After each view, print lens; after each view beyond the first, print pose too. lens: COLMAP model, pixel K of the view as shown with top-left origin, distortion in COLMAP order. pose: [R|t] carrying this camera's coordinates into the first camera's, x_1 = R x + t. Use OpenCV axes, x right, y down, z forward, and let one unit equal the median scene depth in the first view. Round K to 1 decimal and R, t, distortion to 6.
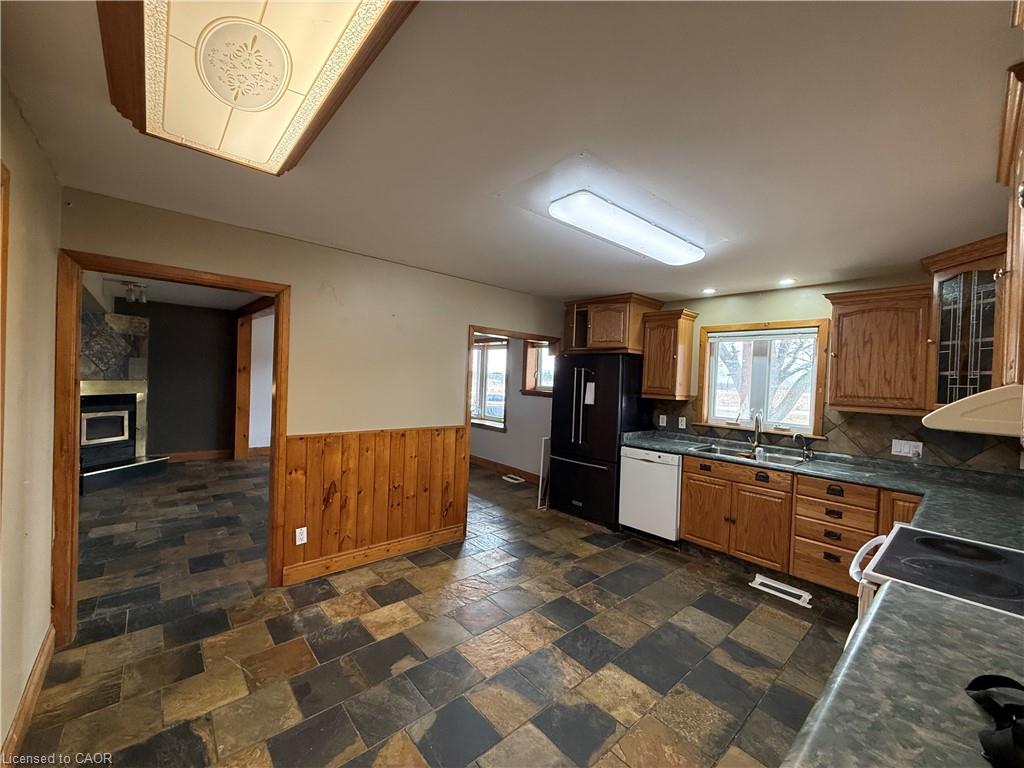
lens RADIAL K [[405.3, 0, 510.3], [0, 405.3, 385.8], [0, 0, 1]] dist [0.000061, 0.000013]
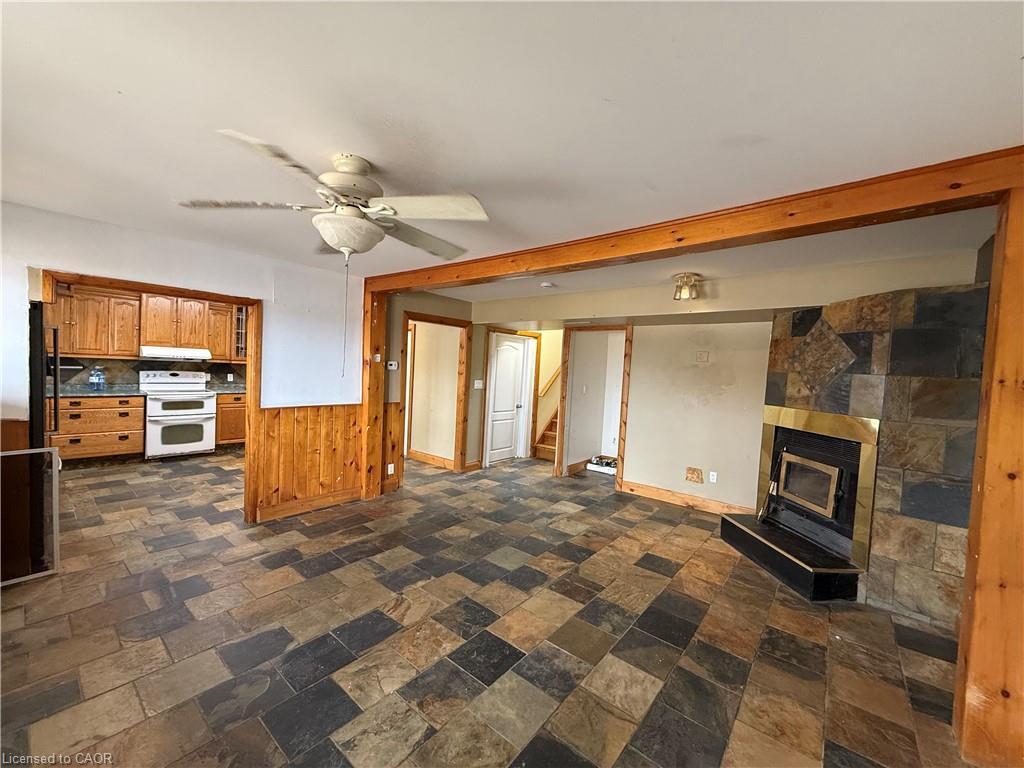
lens RADIAL K [[405.3, 0, 509.2], [0, 405.3, 383.7], [0, 0, 1]] dist [0.000061, 0.000013]
pose [[-0.983622, -0.080332, -0.161354, -0.678099], [-0.090329, 0.994359, 0.055598, -0.076823], [0.155977, 0.069262, -0.985329, 2.515427]]
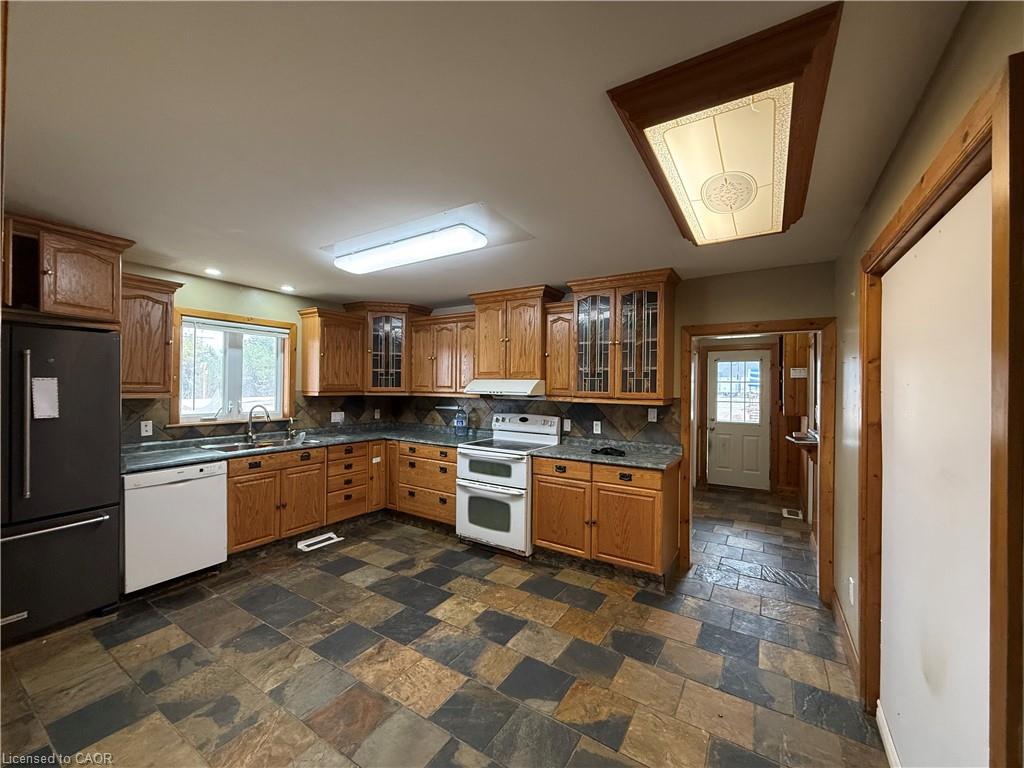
lens RADIAL K [[405.3, 0, 509.5], [0, 405.3, 385.2], [0, 0, 1]] dist [0.000061, 0.000013]
pose [[-0.276435, -0.039018, 0.960240, -0.666092], [-0.005340, 0.999222, 0.039065, -0.030603], [-0.961018, 0.005671, -0.276428, 0.765068]]
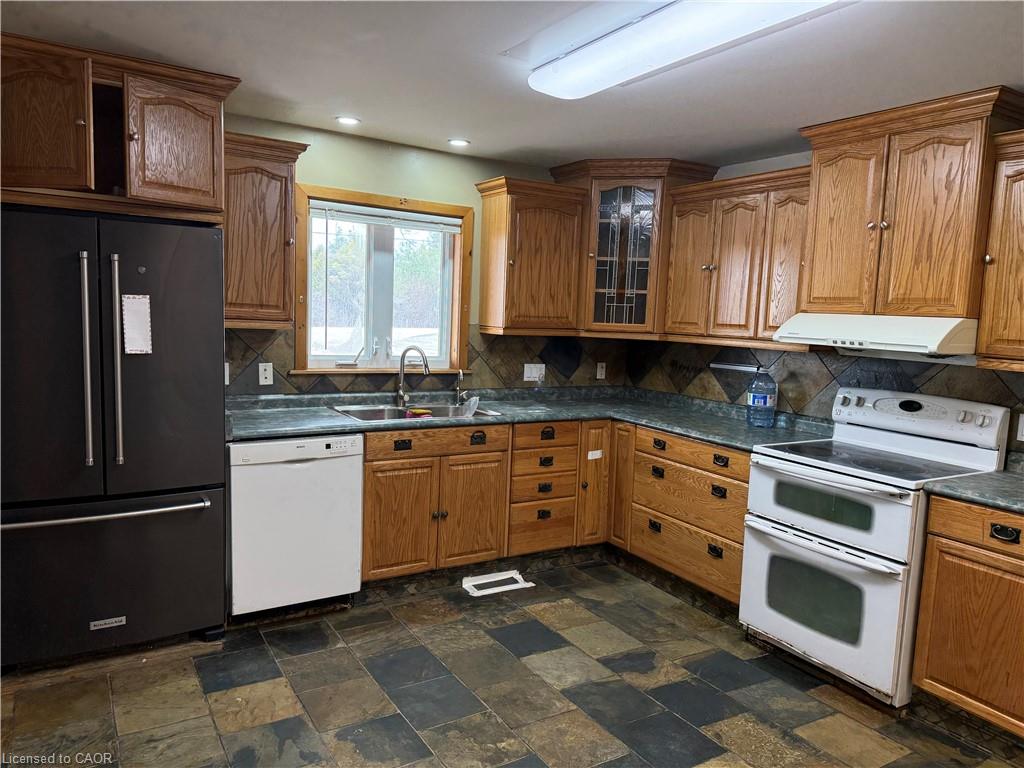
lens RADIAL K [[715.1, 0, 512.6], [0, 715.1, 385.9], [0, 0, 1]] dist [0.062600, -0.078897]
pose [[0.173232, -0.135055, 0.975577, -0.541616], [-0.018049, 0.989952, 0.140250, -0.033850], [-0.984716, -0.041904, 0.169053, 0.750788]]
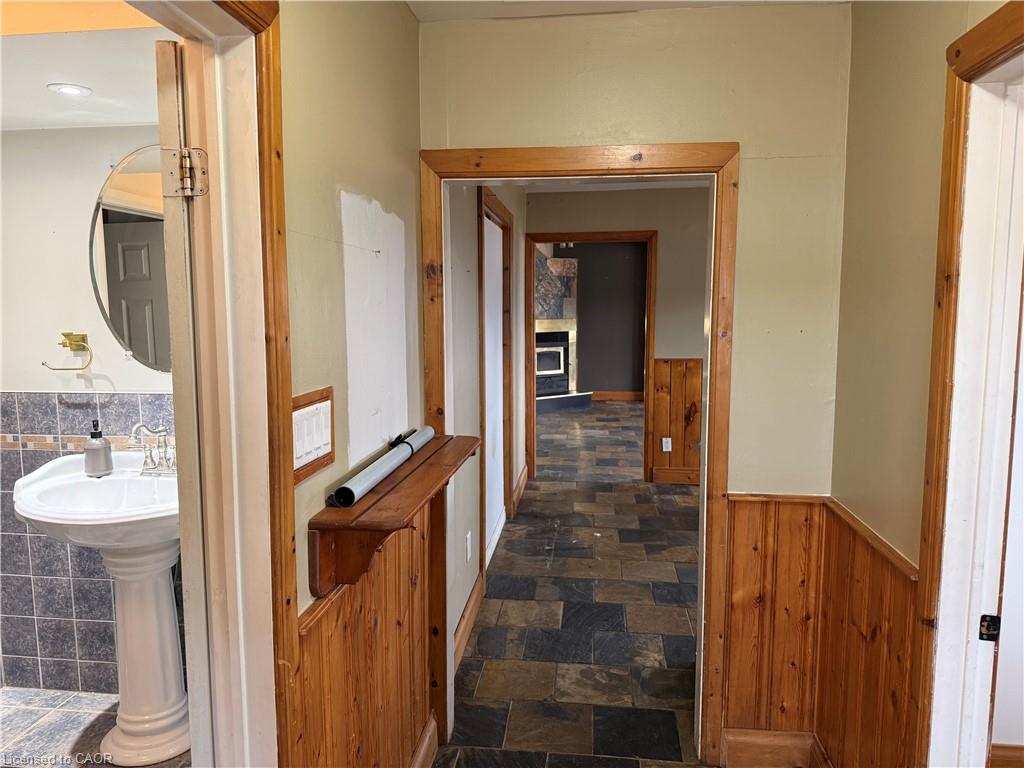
lens RADIAL K [[715.1, 0, 511.0], [0, 715.1, 381.2], [0, 0, 1]] dist [0.062600, -0.078897]
pose [[0.668500, 0.038074, -0.742737, 0.663613], [0.017265, 0.997625, 0.066680, 0.037784], [0.743512, -0.057399, 0.666255, -0.656040]]
